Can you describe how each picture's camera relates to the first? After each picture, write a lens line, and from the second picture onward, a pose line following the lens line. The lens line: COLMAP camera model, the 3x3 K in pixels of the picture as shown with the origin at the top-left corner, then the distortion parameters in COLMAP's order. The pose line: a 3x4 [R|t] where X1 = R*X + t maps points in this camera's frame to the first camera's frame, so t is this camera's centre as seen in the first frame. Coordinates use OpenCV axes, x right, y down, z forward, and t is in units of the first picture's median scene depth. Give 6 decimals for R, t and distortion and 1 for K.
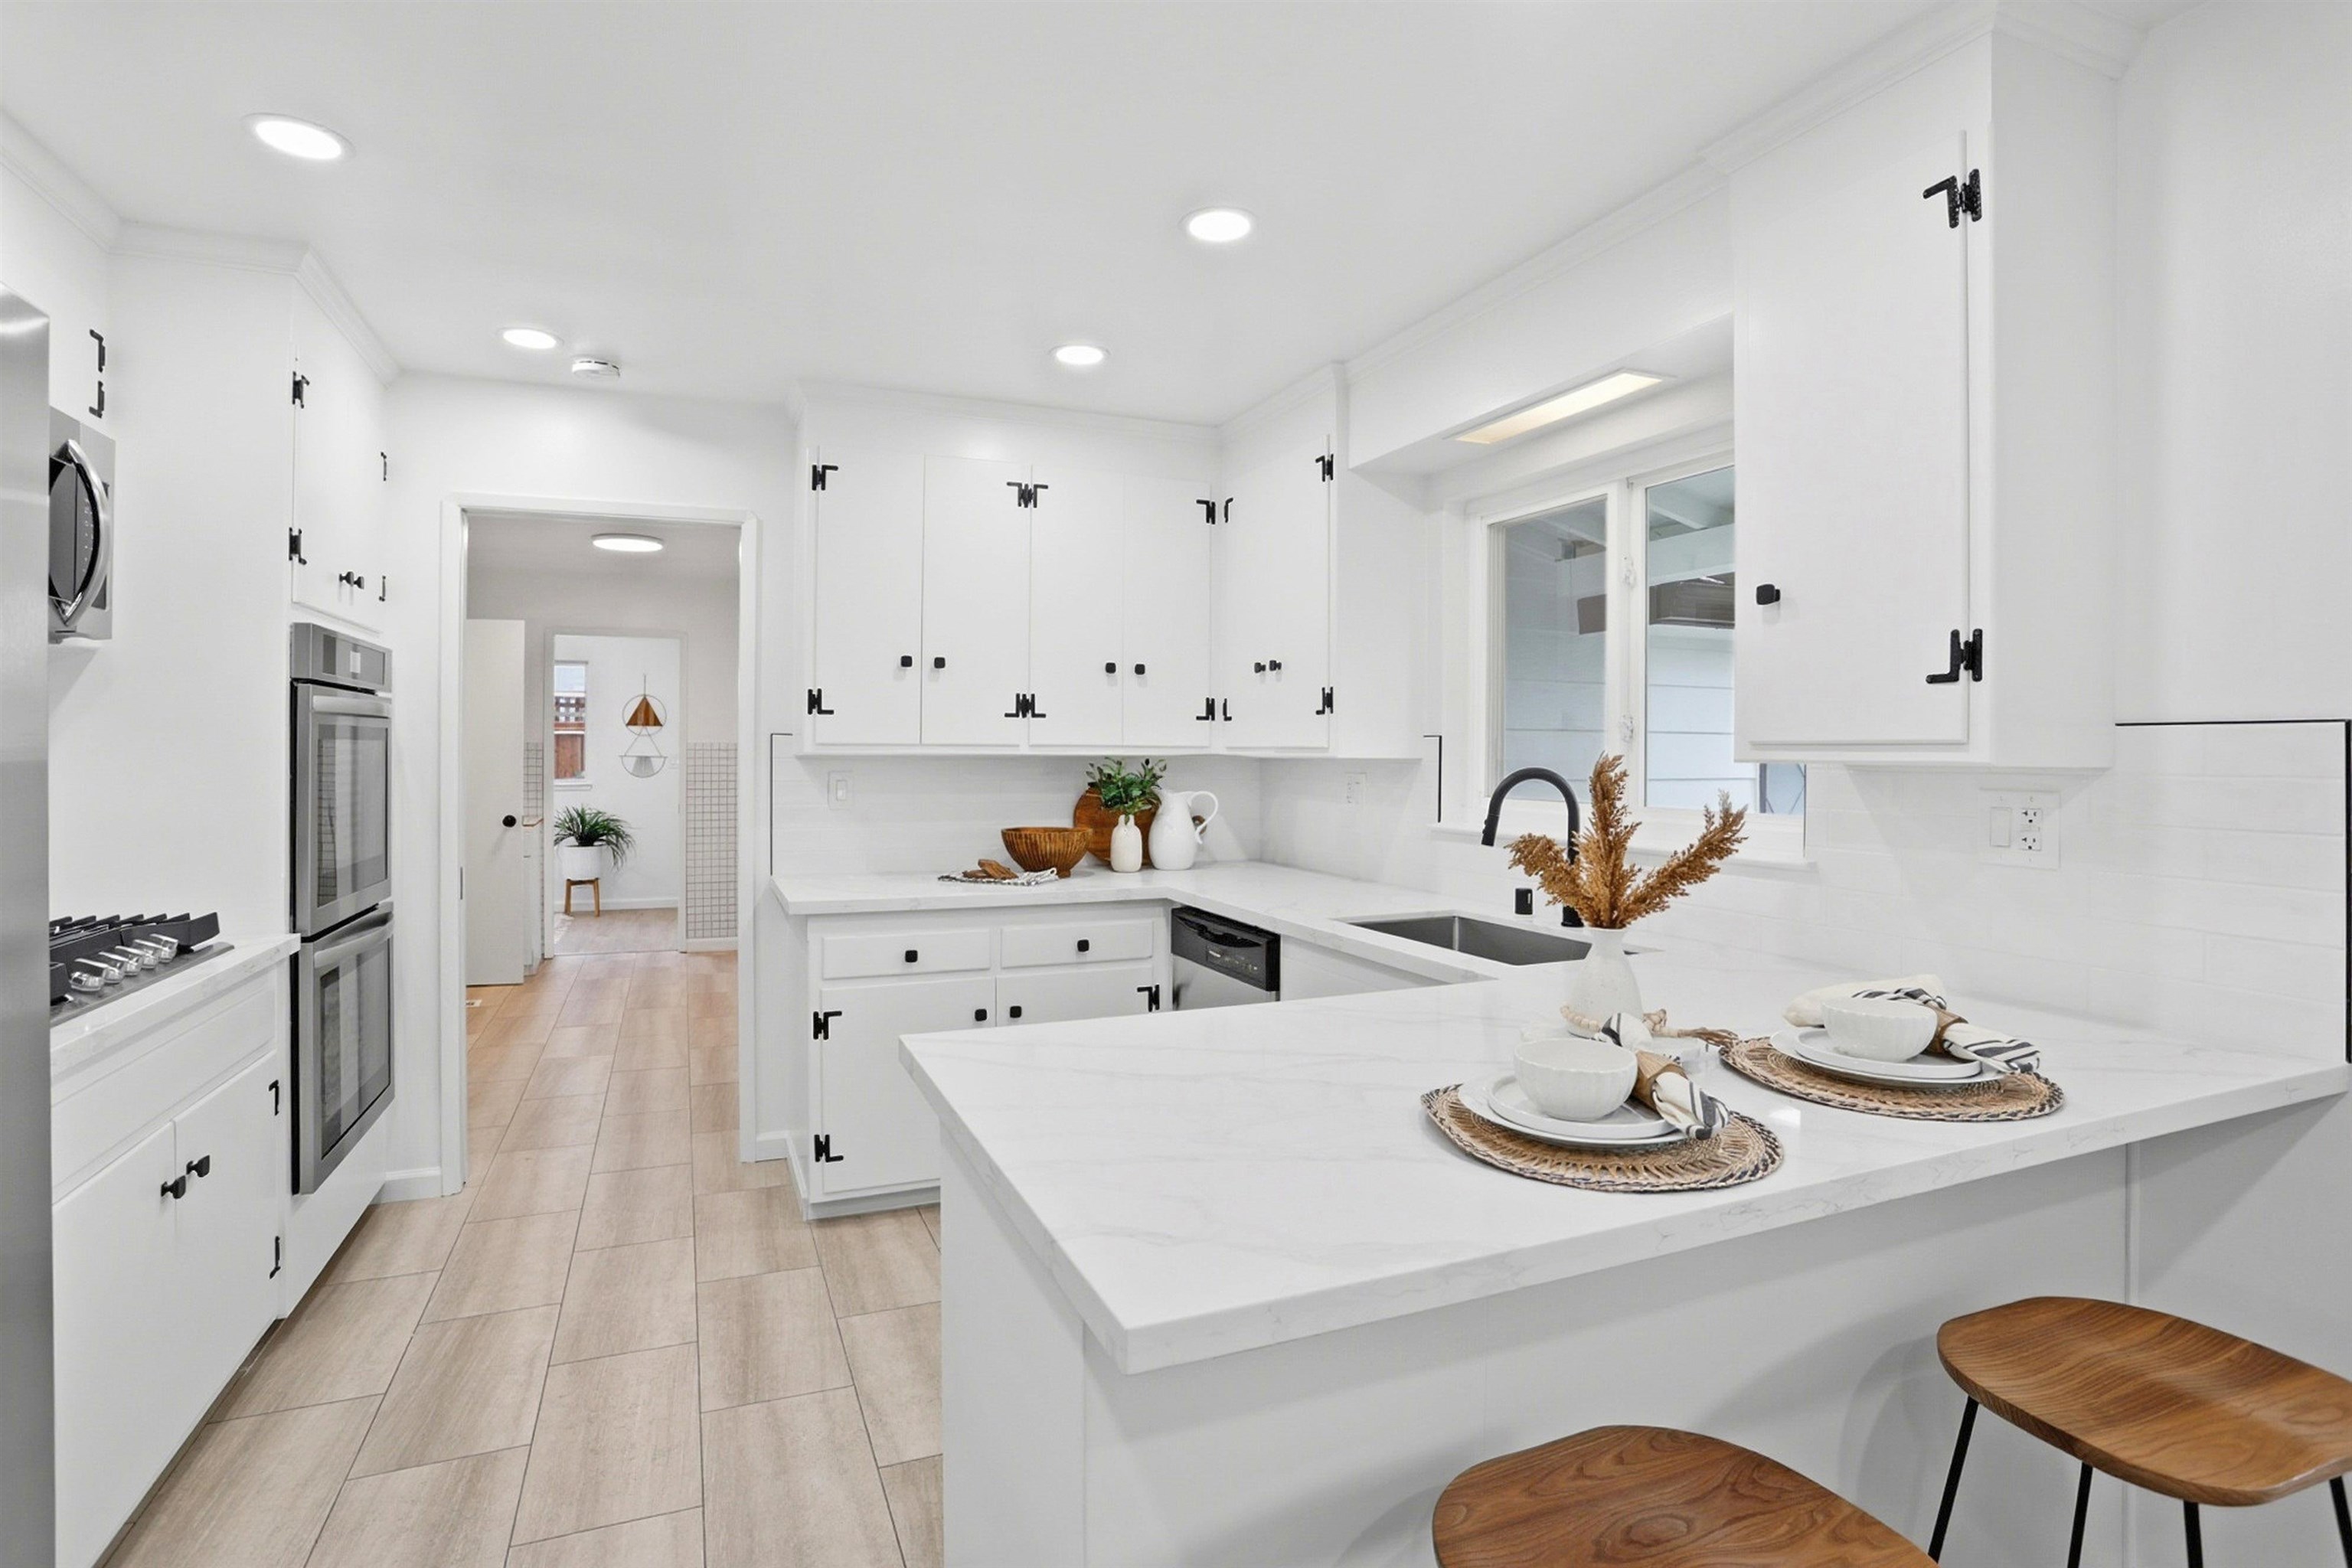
lens RADIAL K [[1166.3, 0, 1179.2], [0, 1166.3, 742.5], [0, 0, 1]] dist [-0.032187, 0.007660]
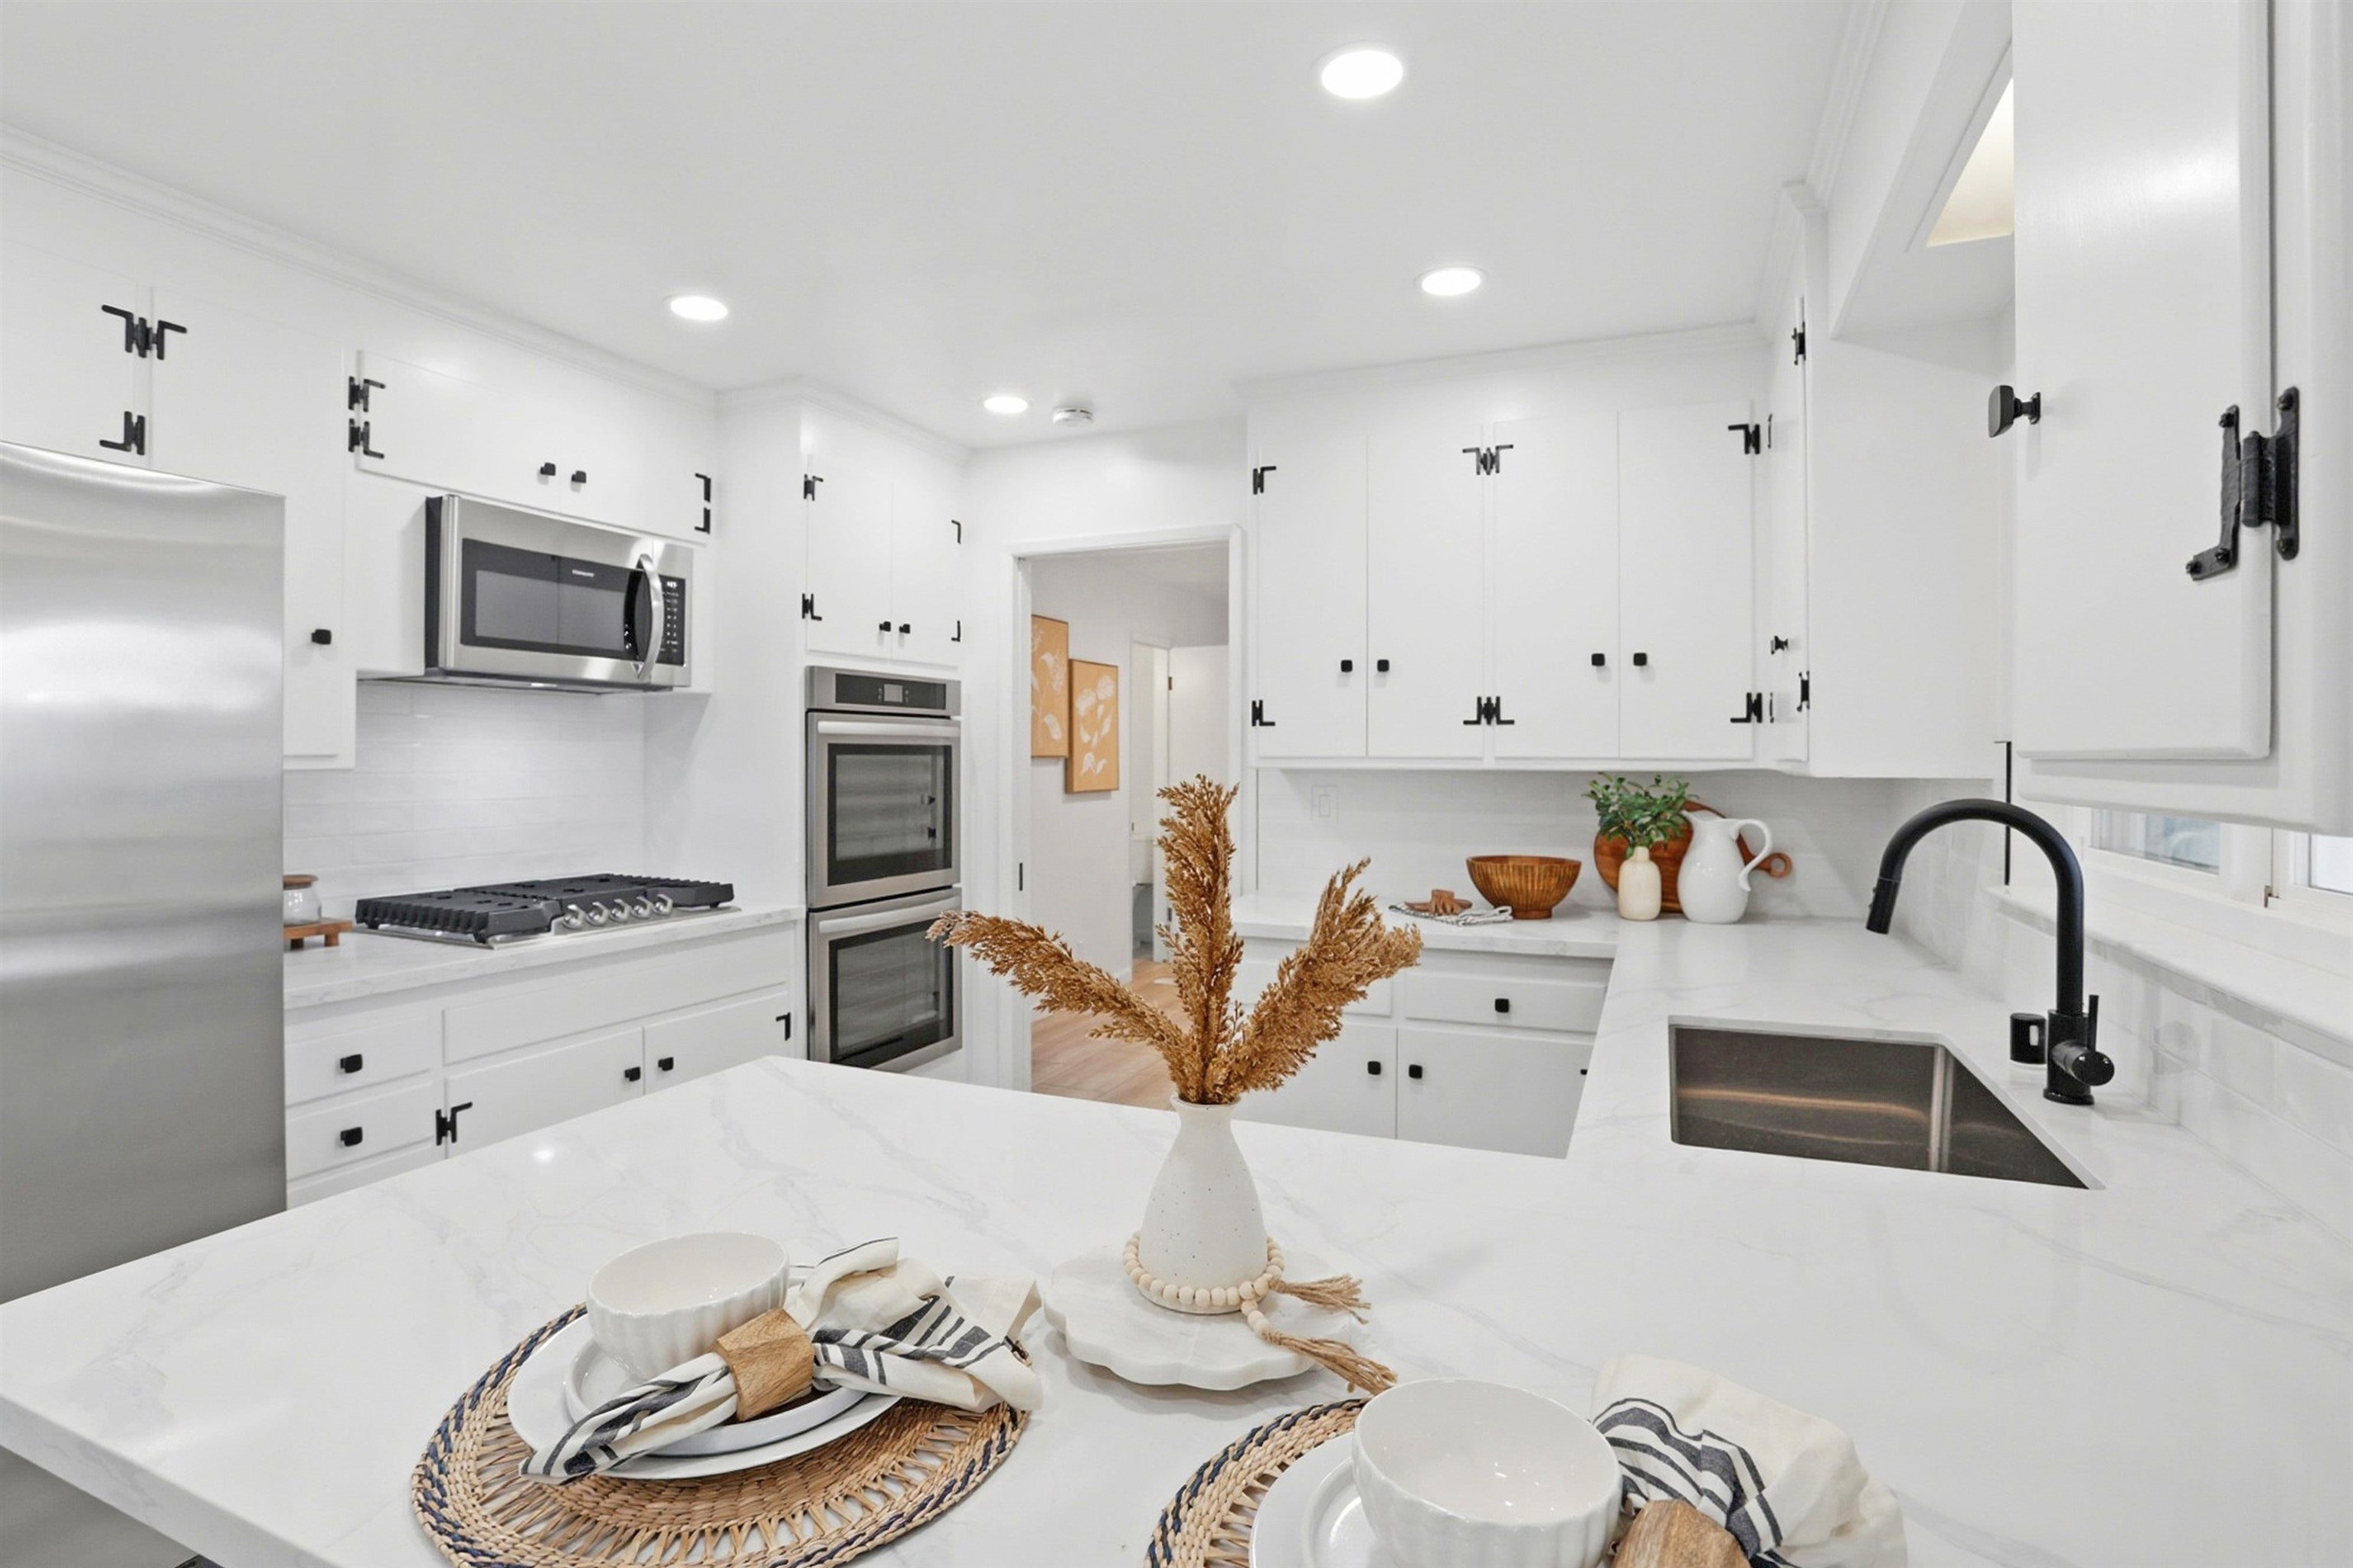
lens RADIAL K [[1166.9, 0, 1183.1], [0, 1166.9, 774.5], [0, 0, 1]] dist [-0.032187, 0.007660]
pose [[0.697944, 0.007933, -0.716108, 0.323437], [0.005631, 0.999847, 0.016565, -0.000832], [0.716130, -0.015594, 0.697793, 0.261946]]
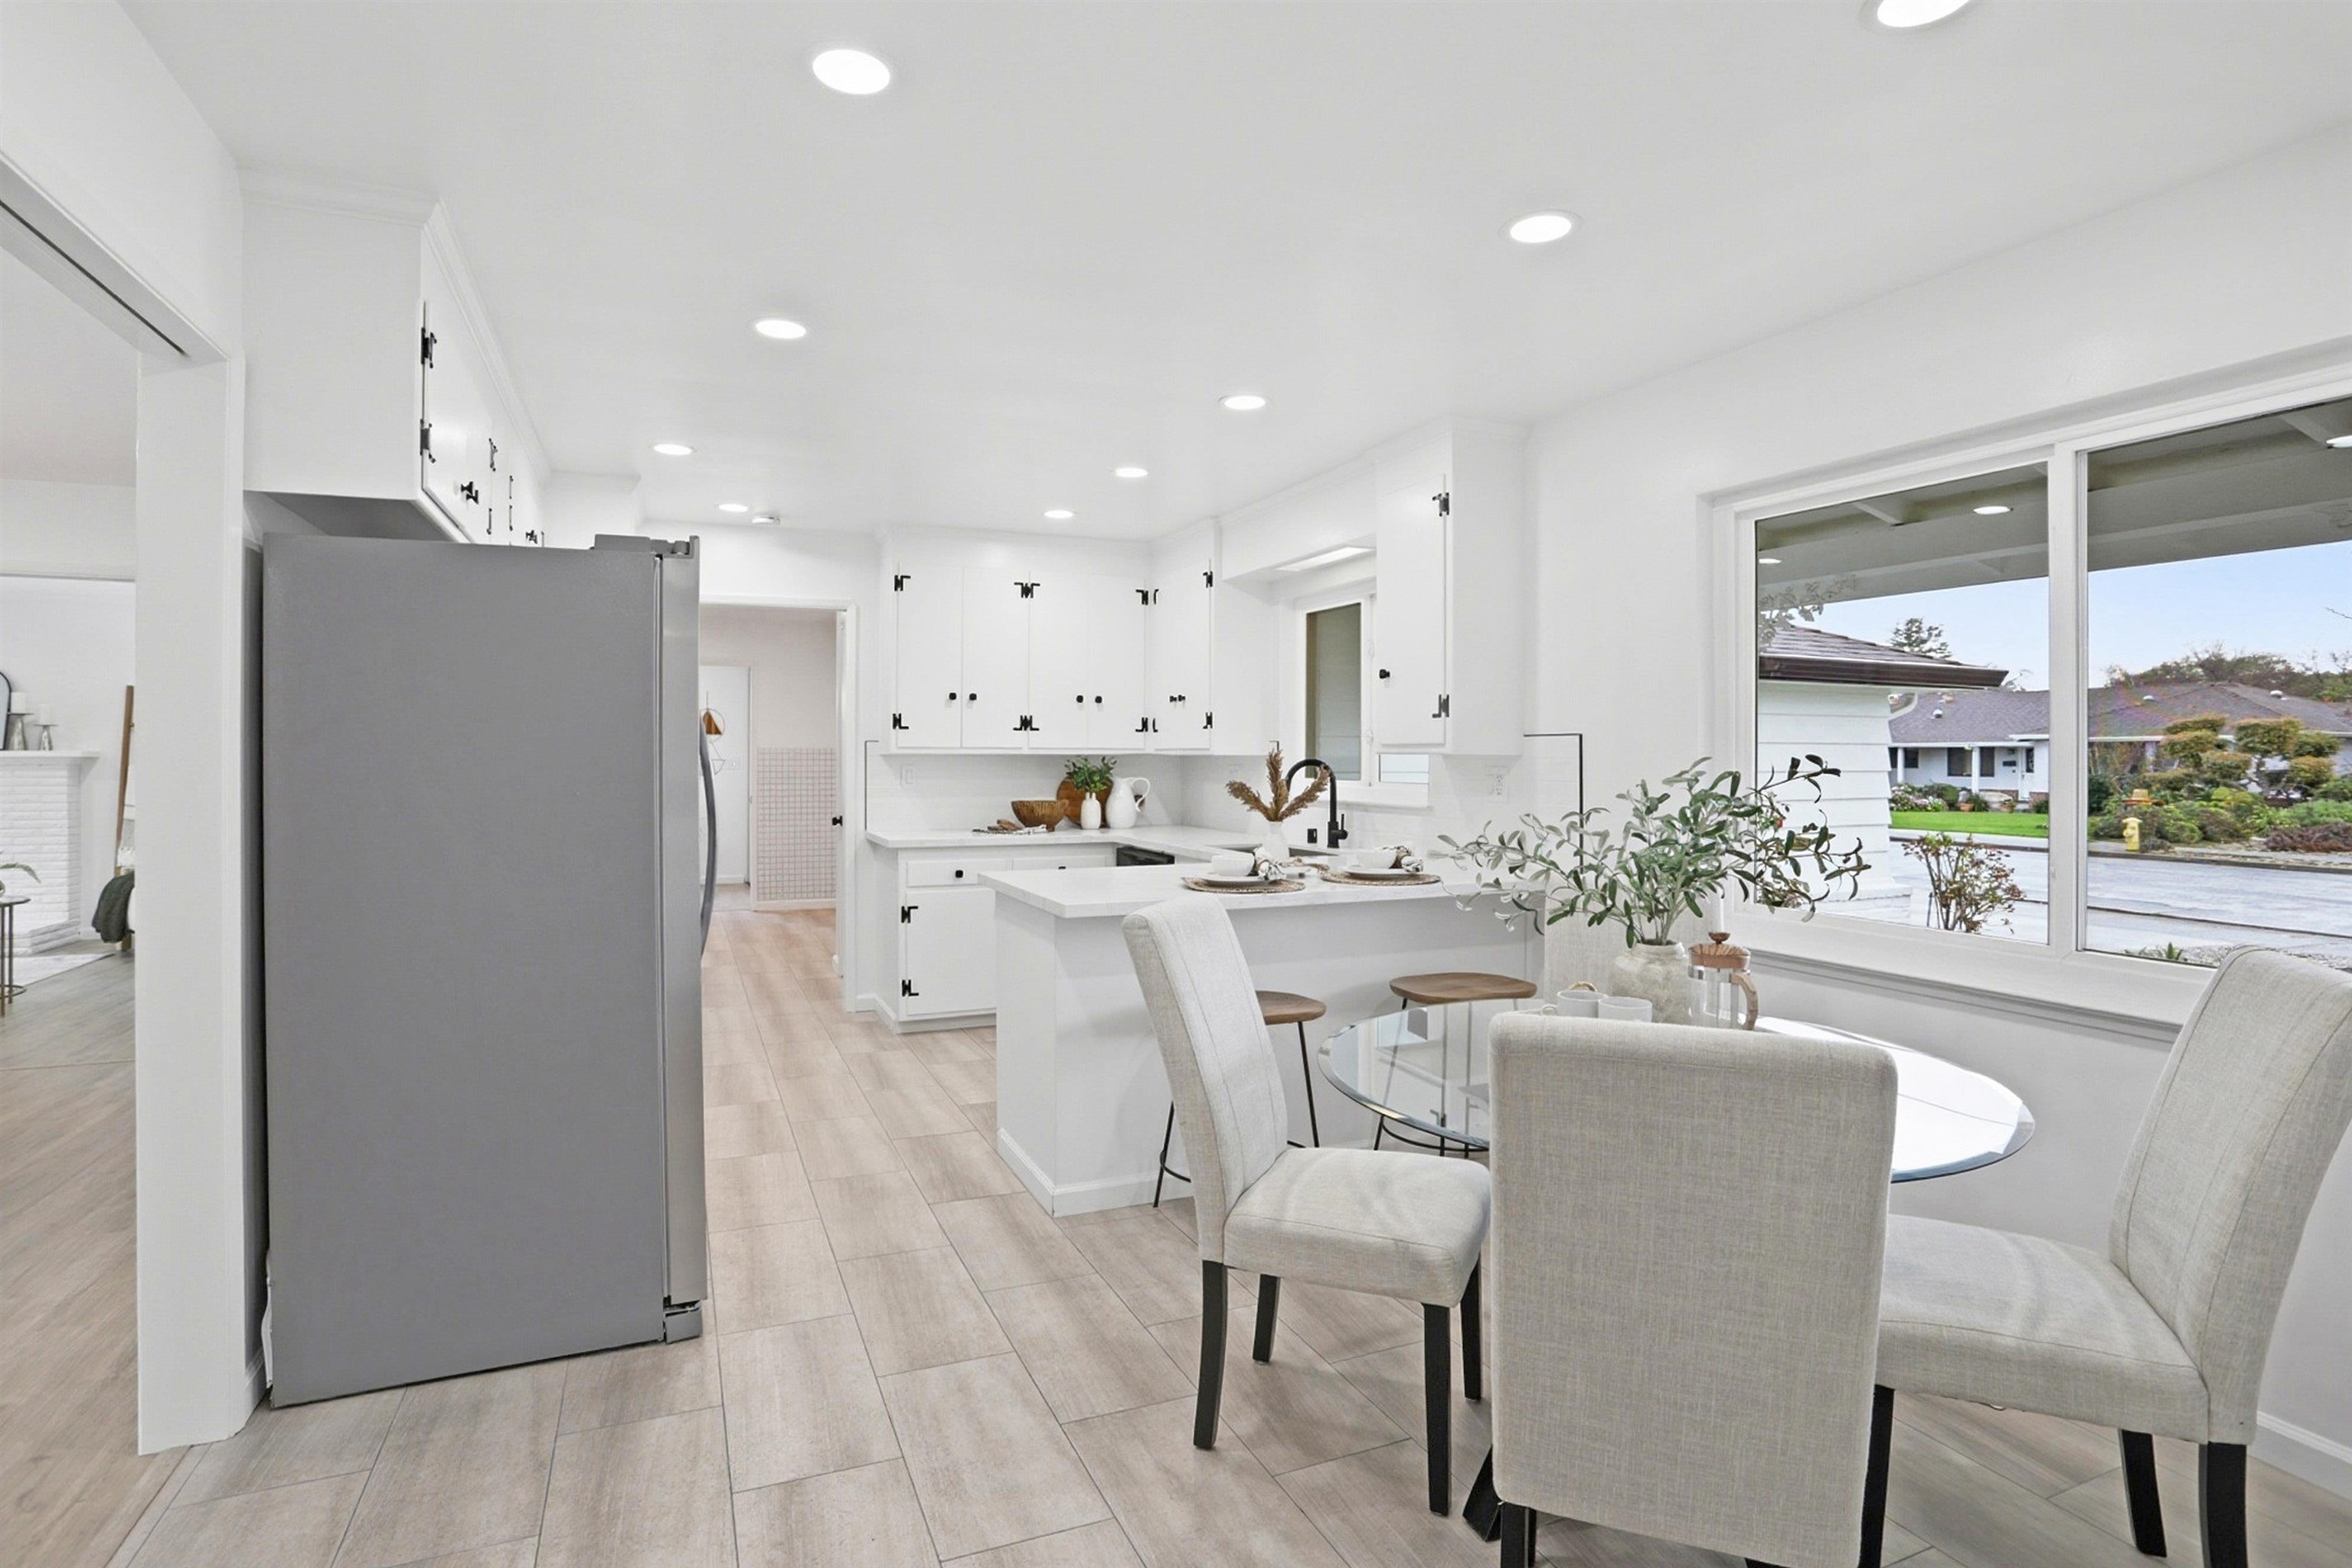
lens RADIAL K [[1166.3, 0, 1172.3], [0, 1166.3, 759.7], [0, 0, 1]] dist [-0.032187, 0.007660]
pose [[0.999993, -0.001699, 0.003290, 0.063201], [0.001670, 0.999959, 0.008844, 0.004640], [-0.003304, -0.008839, 0.999955, -0.601381]]
